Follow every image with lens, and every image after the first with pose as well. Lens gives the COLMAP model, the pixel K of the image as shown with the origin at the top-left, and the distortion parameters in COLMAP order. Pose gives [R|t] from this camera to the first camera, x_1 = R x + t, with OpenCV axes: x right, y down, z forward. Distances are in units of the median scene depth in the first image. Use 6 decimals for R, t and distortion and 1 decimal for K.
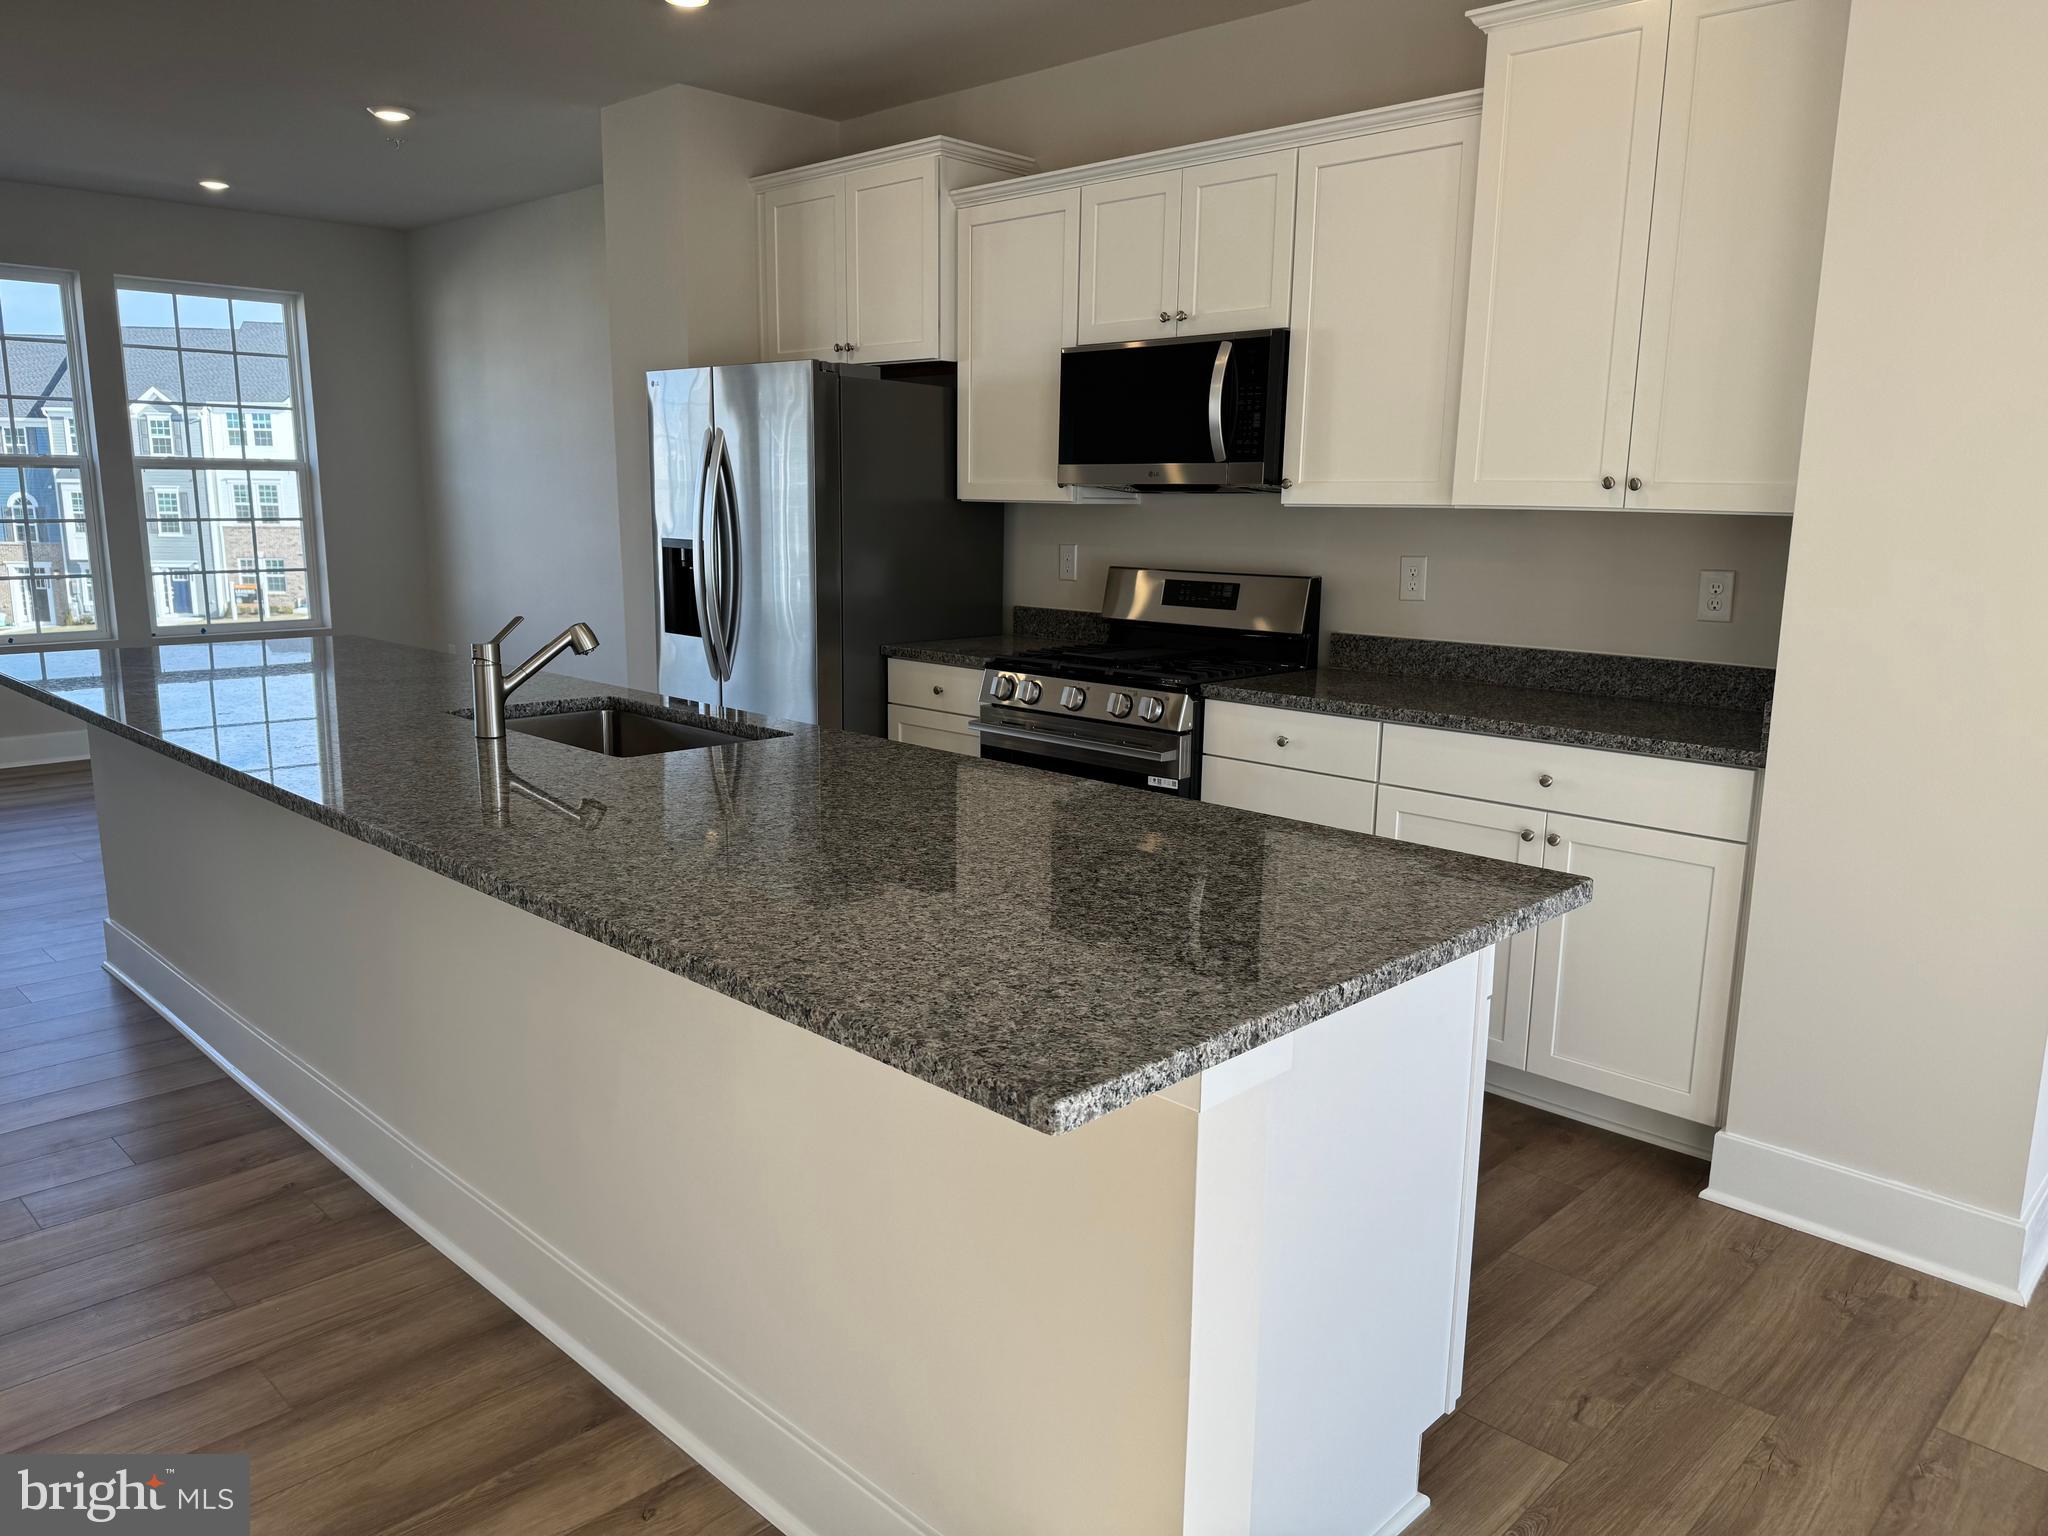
lens RADIAL K [[1424.8, 0, 1024.0], [0, 1424.8, 768.0], [0, 0, 1]] dist [0.092861, -0.124152]
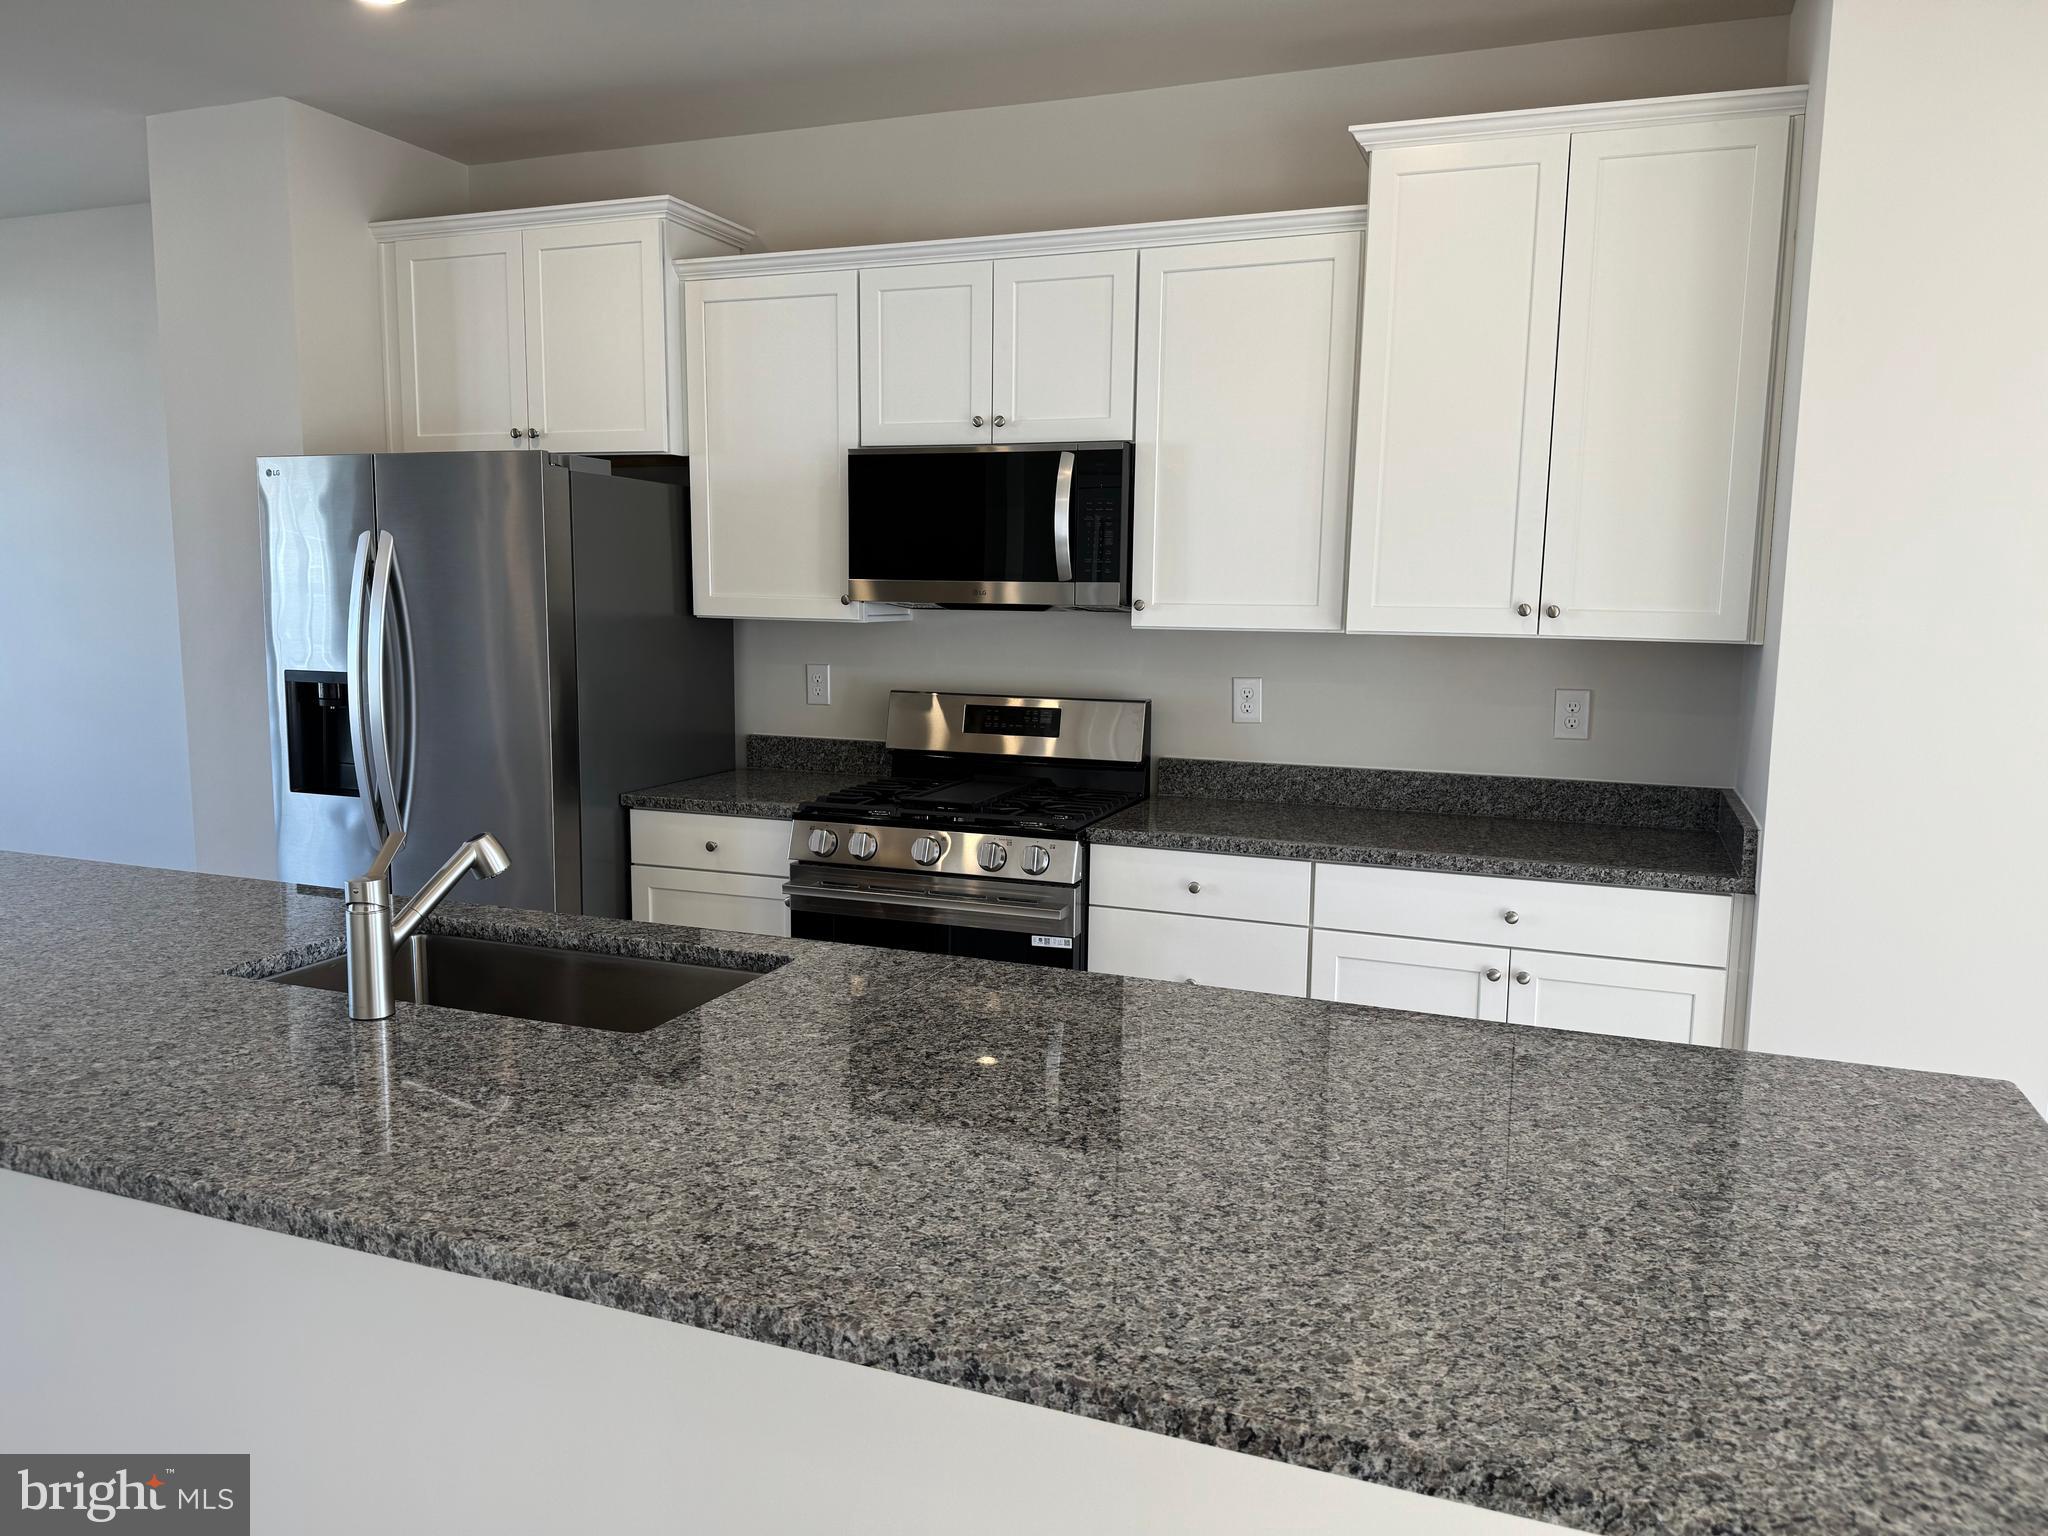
lens RADIAL K [[1424.8, 0, 1024.0], [0, 1424.8, 768.0], [0, 0, 1]] dist [0.092861, -0.124152]
pose [[0.919794, -0.054300, 0.388627, -0.250001], [0.075000, 0.996449, -0.038281, -0.063471], [-0.385168, 0.064357, 0.920600, 0.185626]]
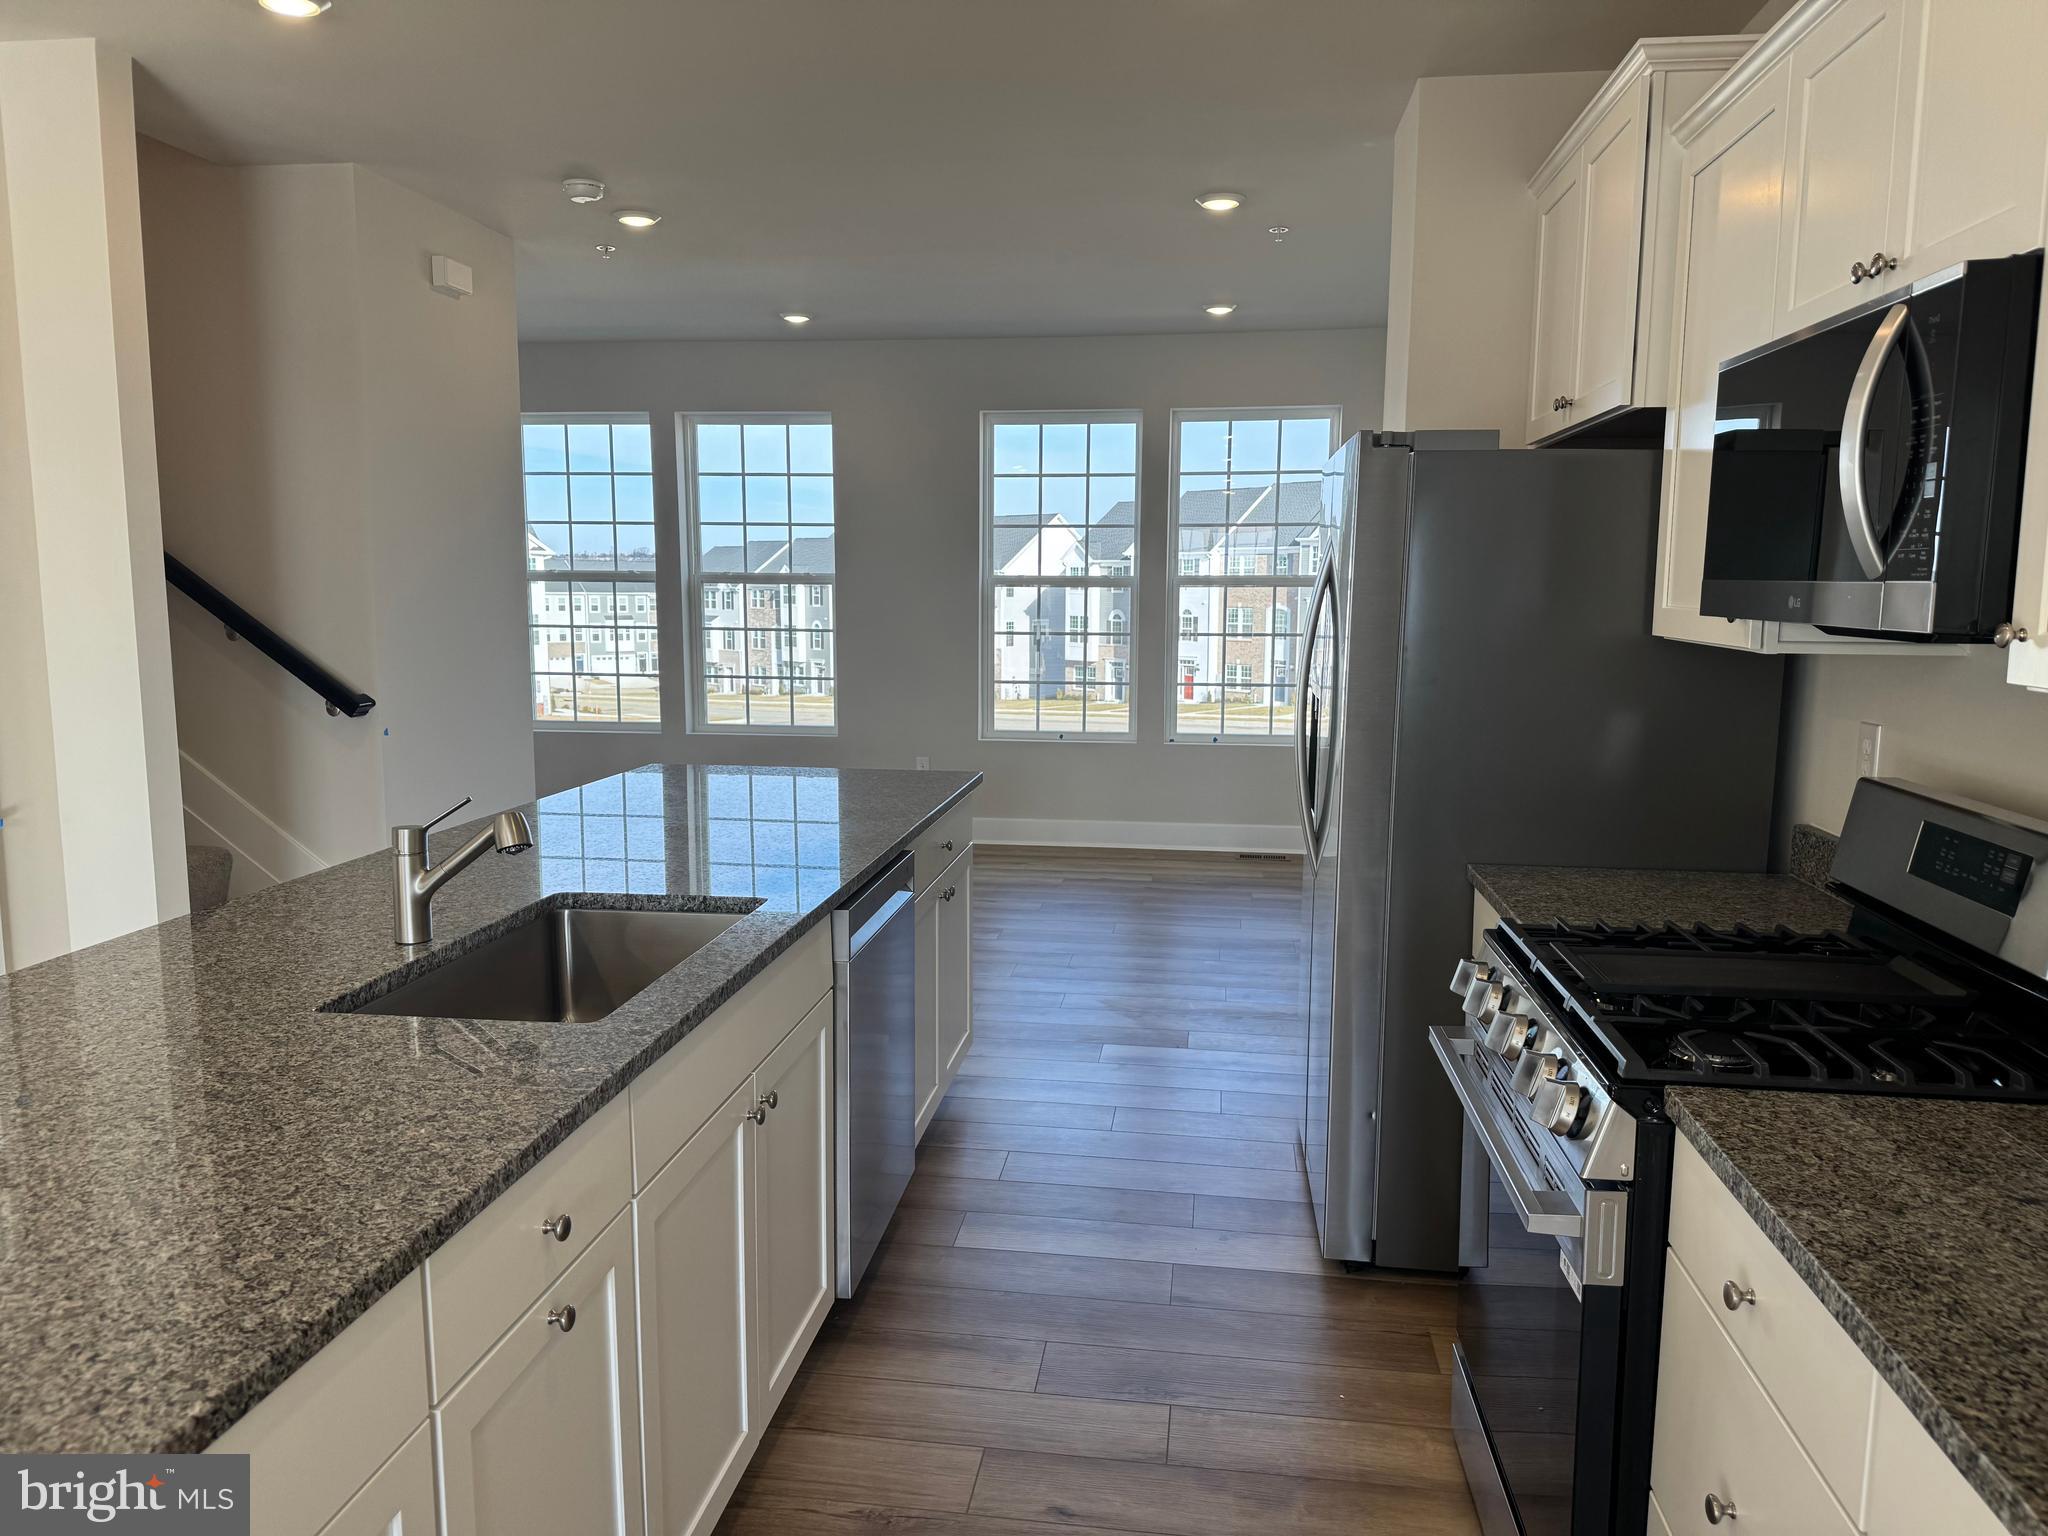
lens RADIAL K [[1424.8, 0, 1024.0], [0, 1424.8, 768.0], [0, 0, 1]] dist [0.092861, -0.124152]
pose [[0.608694, 0.094755, -0.787727, 0.333437], [-0.147626, 0.989031, 0.004895, -0.123776], [0.779550, 0.113309, 0.616005, 0.547190]]
